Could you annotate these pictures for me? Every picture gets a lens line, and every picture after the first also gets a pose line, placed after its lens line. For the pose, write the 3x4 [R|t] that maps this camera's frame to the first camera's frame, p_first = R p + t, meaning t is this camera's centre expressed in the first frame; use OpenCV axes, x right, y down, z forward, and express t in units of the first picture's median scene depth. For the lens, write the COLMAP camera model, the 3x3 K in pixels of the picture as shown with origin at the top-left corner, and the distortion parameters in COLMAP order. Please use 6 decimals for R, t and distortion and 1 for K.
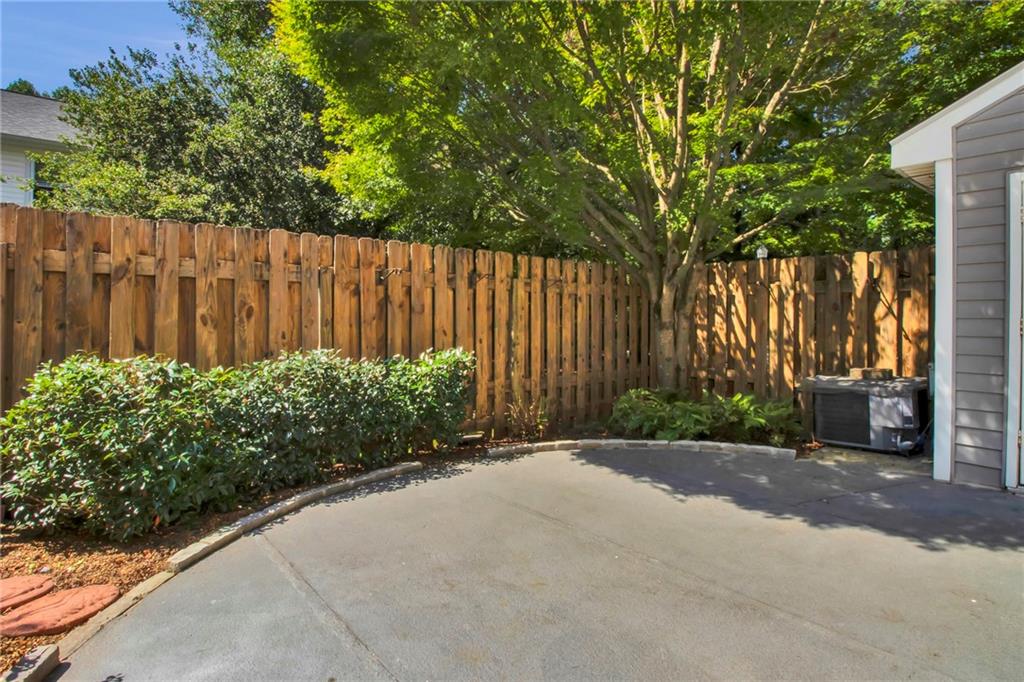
lens RADIAL K [[509.5, 0, 510.1], [0, 509.5, 322.5], [0, 0, 1]] dist [-0.000811, -0.000413]
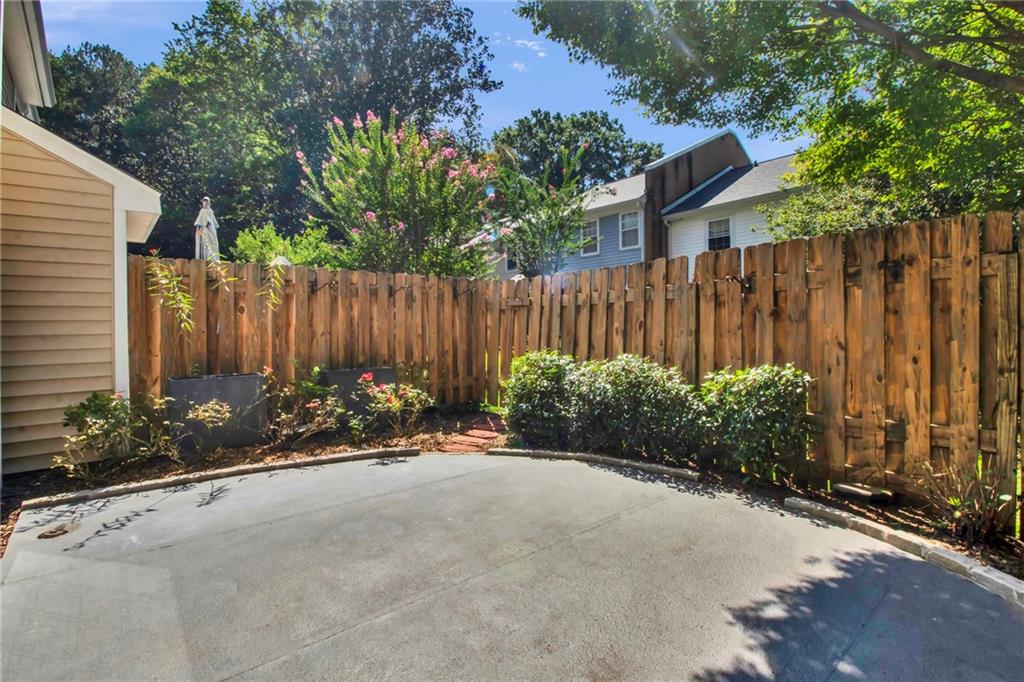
lens RADIAL K [[509.5, 0, 510.1], [0, 509.5, 322.5], [0, 0, 1]] dist [-0.000811, -0.000413]
pose [[-0.005736, -0.025655, -0.999654, 0.631728], [0.000039, 0.999671, -0.025655, 0.006079], [0.999984, -0.000187, -0.005733, 0.501053]]
